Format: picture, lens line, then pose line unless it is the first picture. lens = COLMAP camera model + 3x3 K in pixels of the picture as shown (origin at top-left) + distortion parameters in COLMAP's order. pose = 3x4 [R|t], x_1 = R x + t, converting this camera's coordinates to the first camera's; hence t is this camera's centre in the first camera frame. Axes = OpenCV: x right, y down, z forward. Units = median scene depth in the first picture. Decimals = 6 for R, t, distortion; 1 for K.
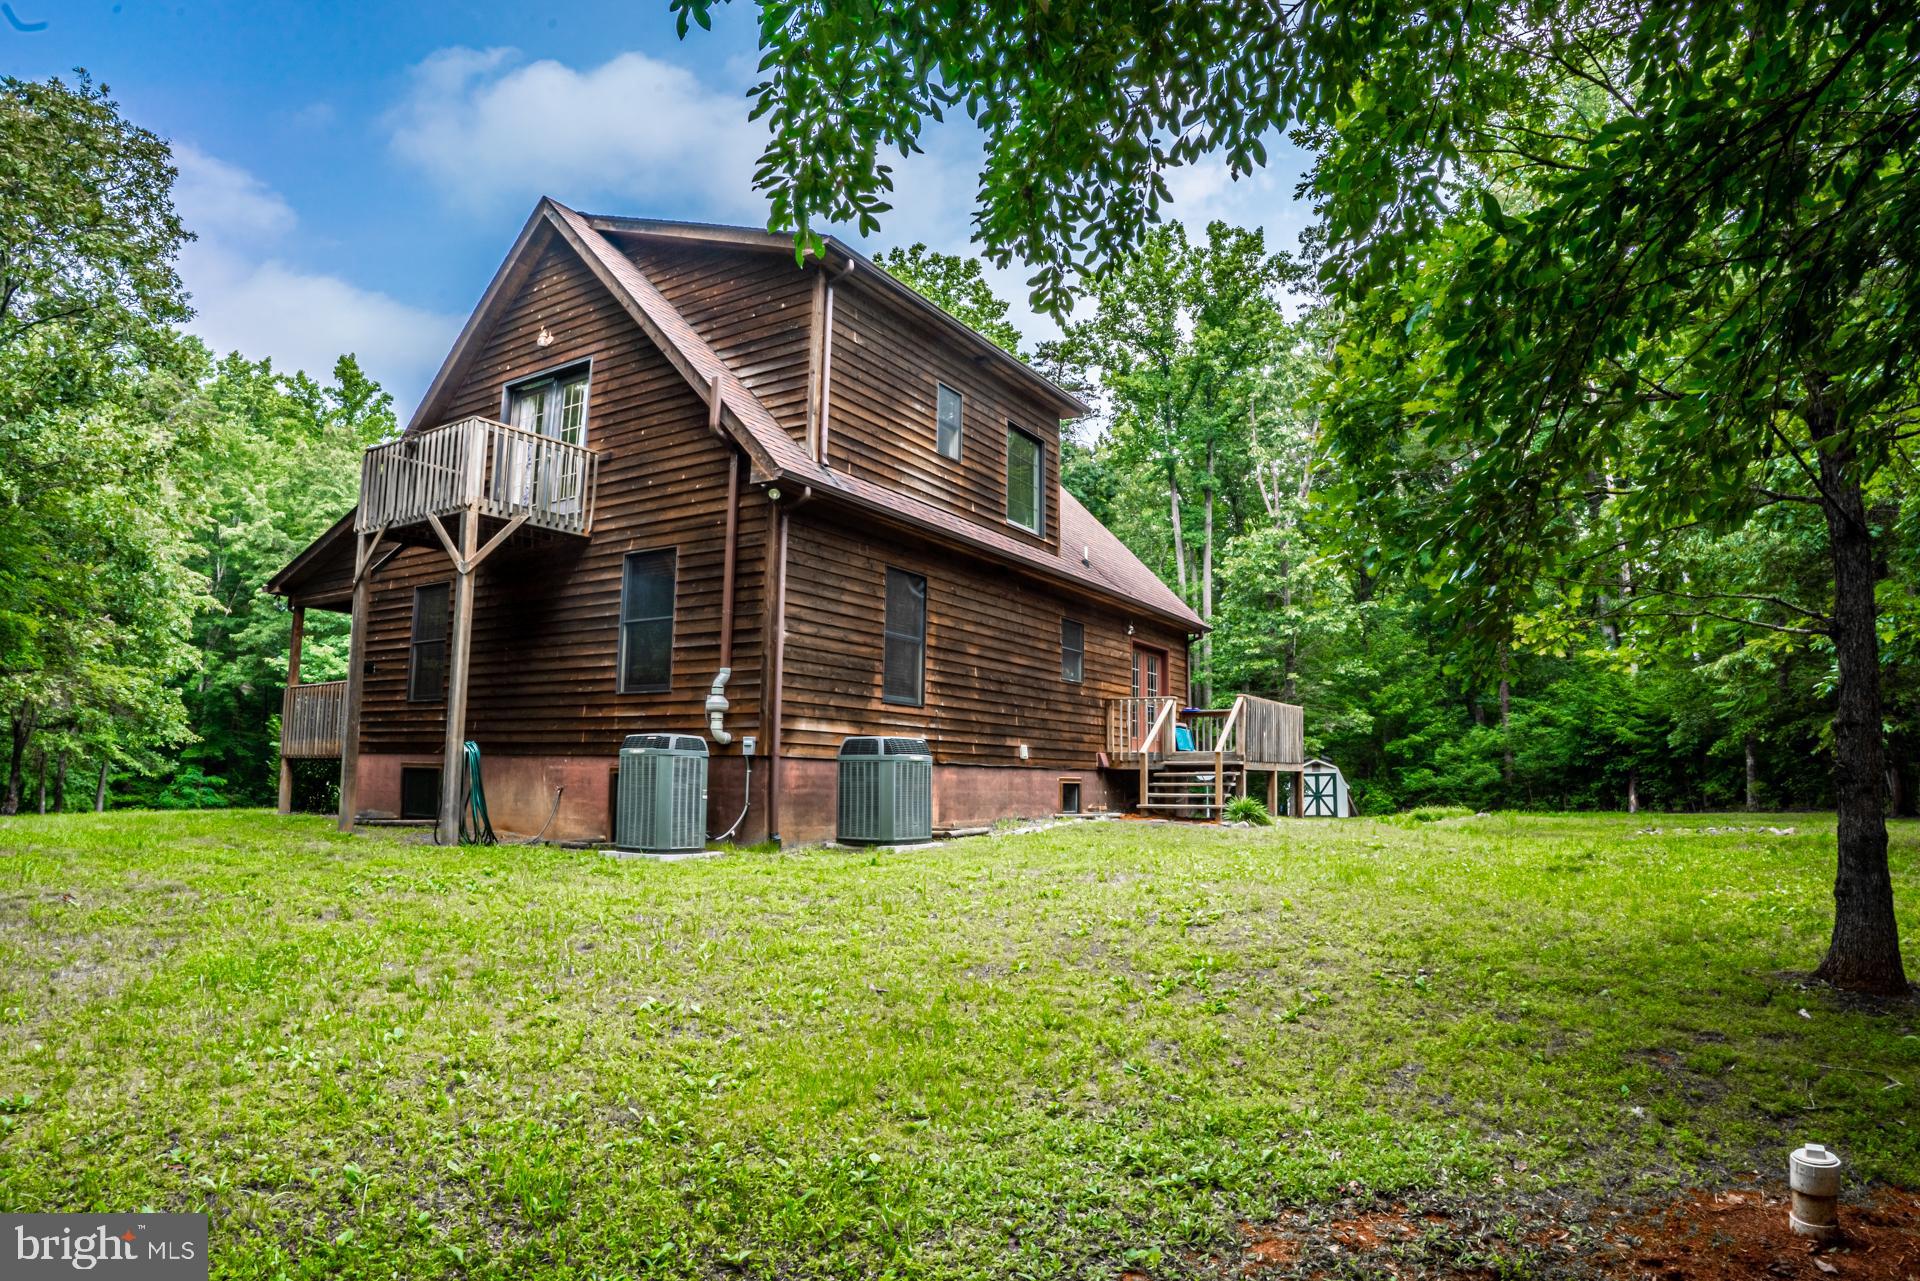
lens RADIAL K [[1108.1, 0, 960.4], [0, 1108.1, 650.4], [0, 0, 1]] dist [-0.153786, 0.043023]
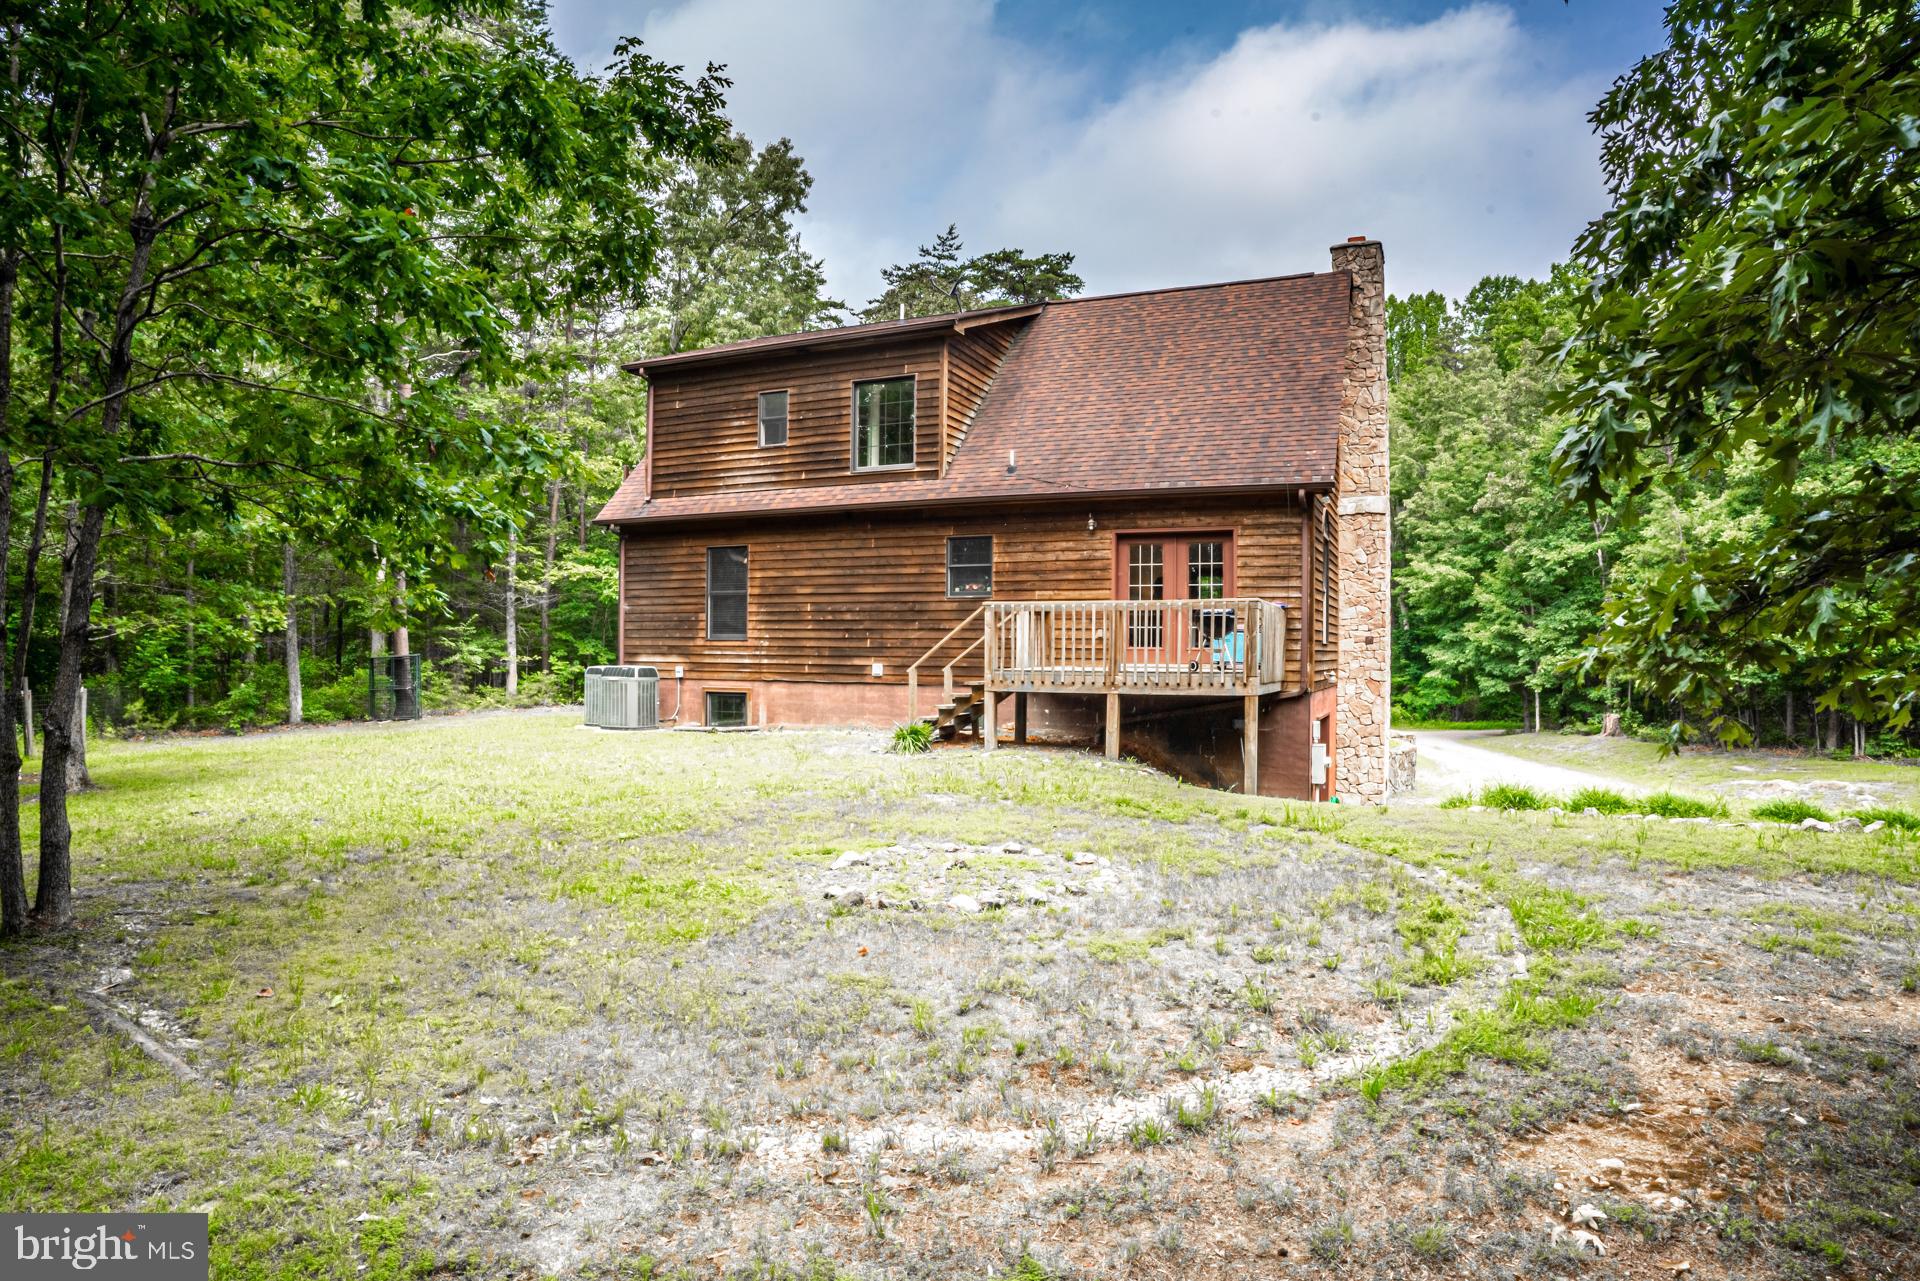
lens RADIAL K [[1108.1, 0, 960.4], [0, 1108.1, 650.4], [0, 0, 1]] dist [-0.153786, 0.043023]
pose [[0.138281, -0.015884, -0.990266, 1.295411], [0.110573, 0.993868, -0.000501, 0.089143], [0.984201, -0.109427, 0.139190, 1.006961]]
